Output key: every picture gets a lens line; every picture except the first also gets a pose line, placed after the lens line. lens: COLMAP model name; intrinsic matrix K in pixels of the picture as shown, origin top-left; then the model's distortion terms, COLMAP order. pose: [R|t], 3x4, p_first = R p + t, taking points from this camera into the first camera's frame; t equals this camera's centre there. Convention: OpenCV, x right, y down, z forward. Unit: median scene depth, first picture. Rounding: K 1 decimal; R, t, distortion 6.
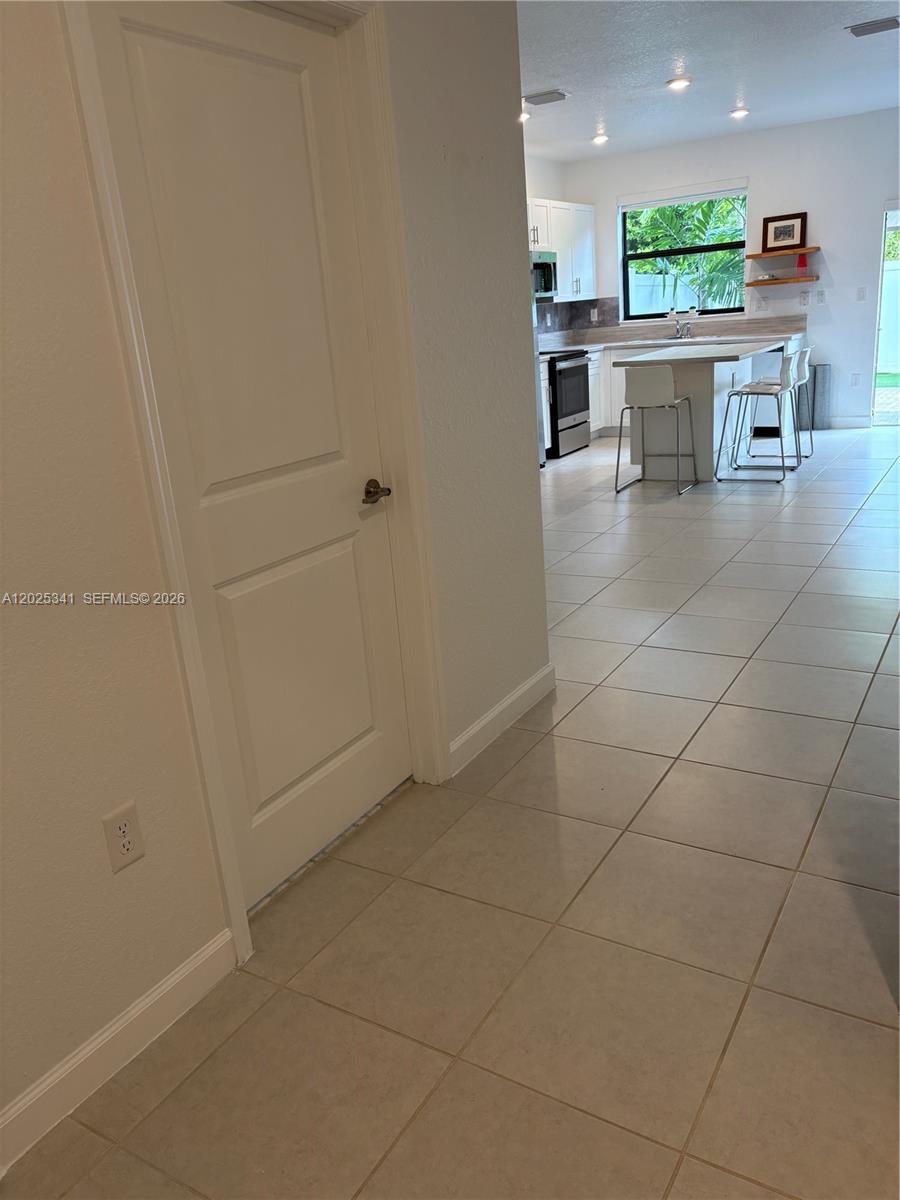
lens RADIAL K [[914.2, 0, 450.0], [0, 914.2, 600.0], [0, 0, 1]] dist [0.035409, -0.045883]
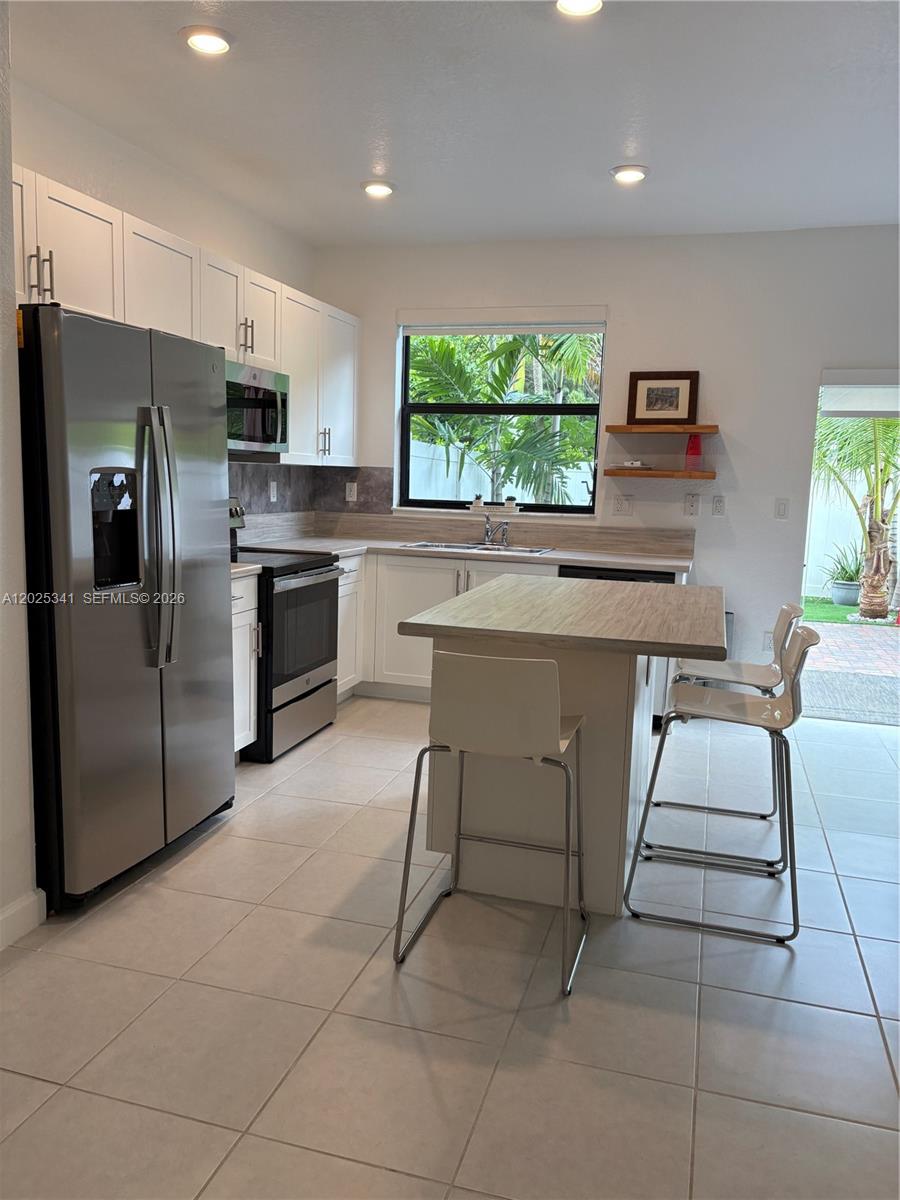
lens RADIAL K [[914.2, 0, 450.0], [0, 914.2, 600.0], [0, 0, 1]] dist [0.035409, -0.045883]
pose [[0.960515, 0.072950, 0.268494, 0.069921], [-0.026039, 0.984349, -0.174294, -0.152824], [-0.277006, 0.160421, 0.947382, 0.470616]]
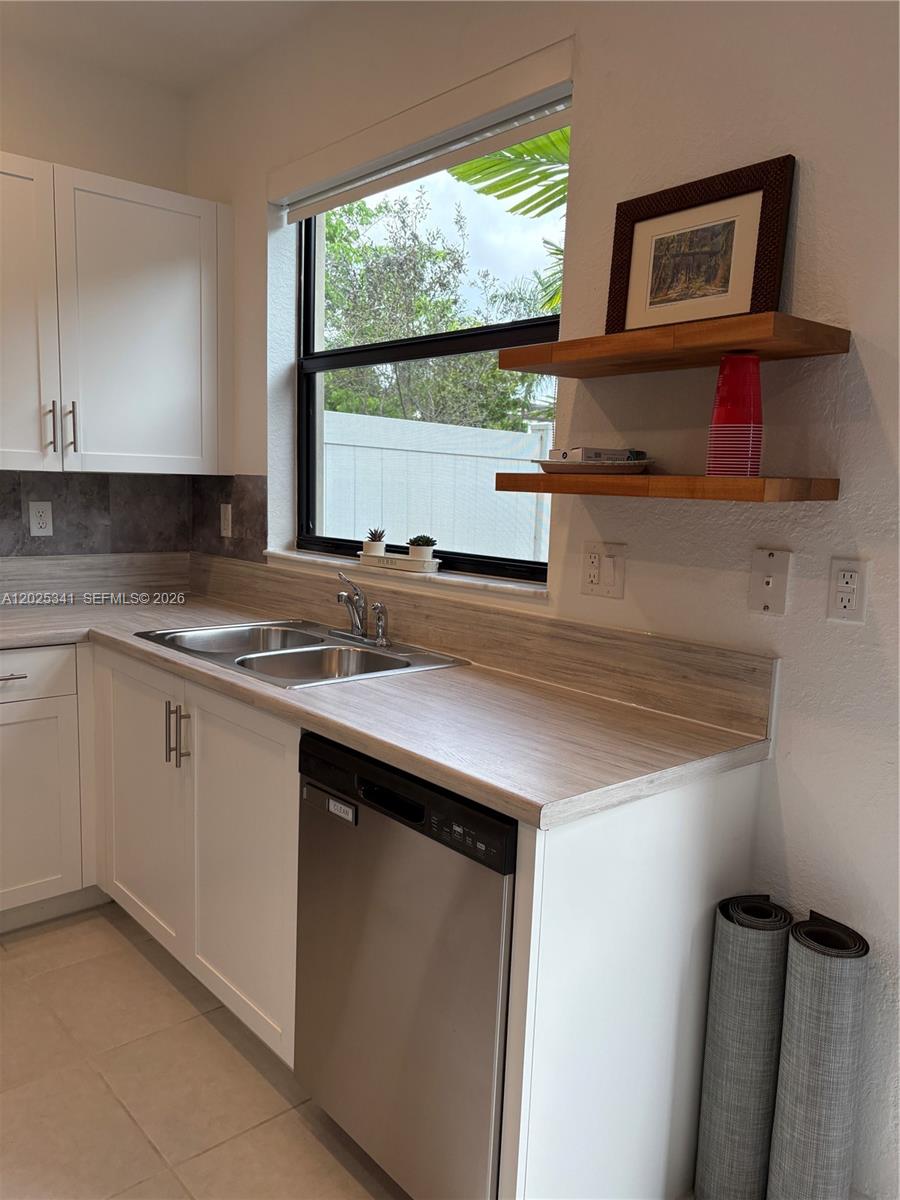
lens RADIAL K [[914.2, 0, 450.0], [0, 914.2, 600.0], [0, 0, 1]] dist [0.035409, -0.045883]
pose [[0.947416, 0.144019, -0.285766, 0.375288], [-0.188372, 0.972884, -0.134211, -0.281442], [0.258688, 0.180984, 0.948855, 0.787495]]
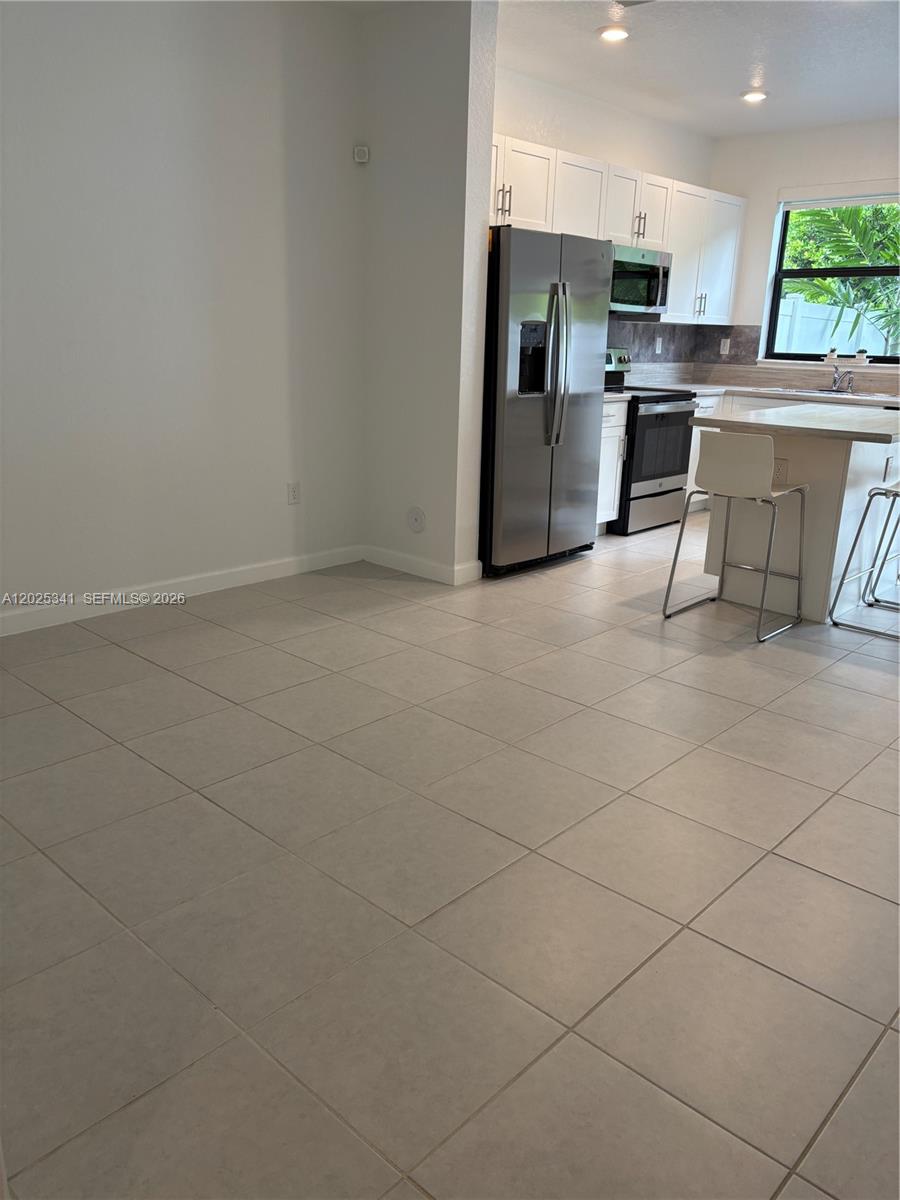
lens RADIAL K [[914.2, 0, 450.0], [0, 914.2, 600.0], [0, 0, 1]] dist [0.035409, -0.045883]
pose [[0.973176, 0.159944, -0.165368, 0.107170], [-0.161807, 0.986820, 0.002232, -0.081641], [0.163545, 0.024586, 0.986229, 0.260461]]
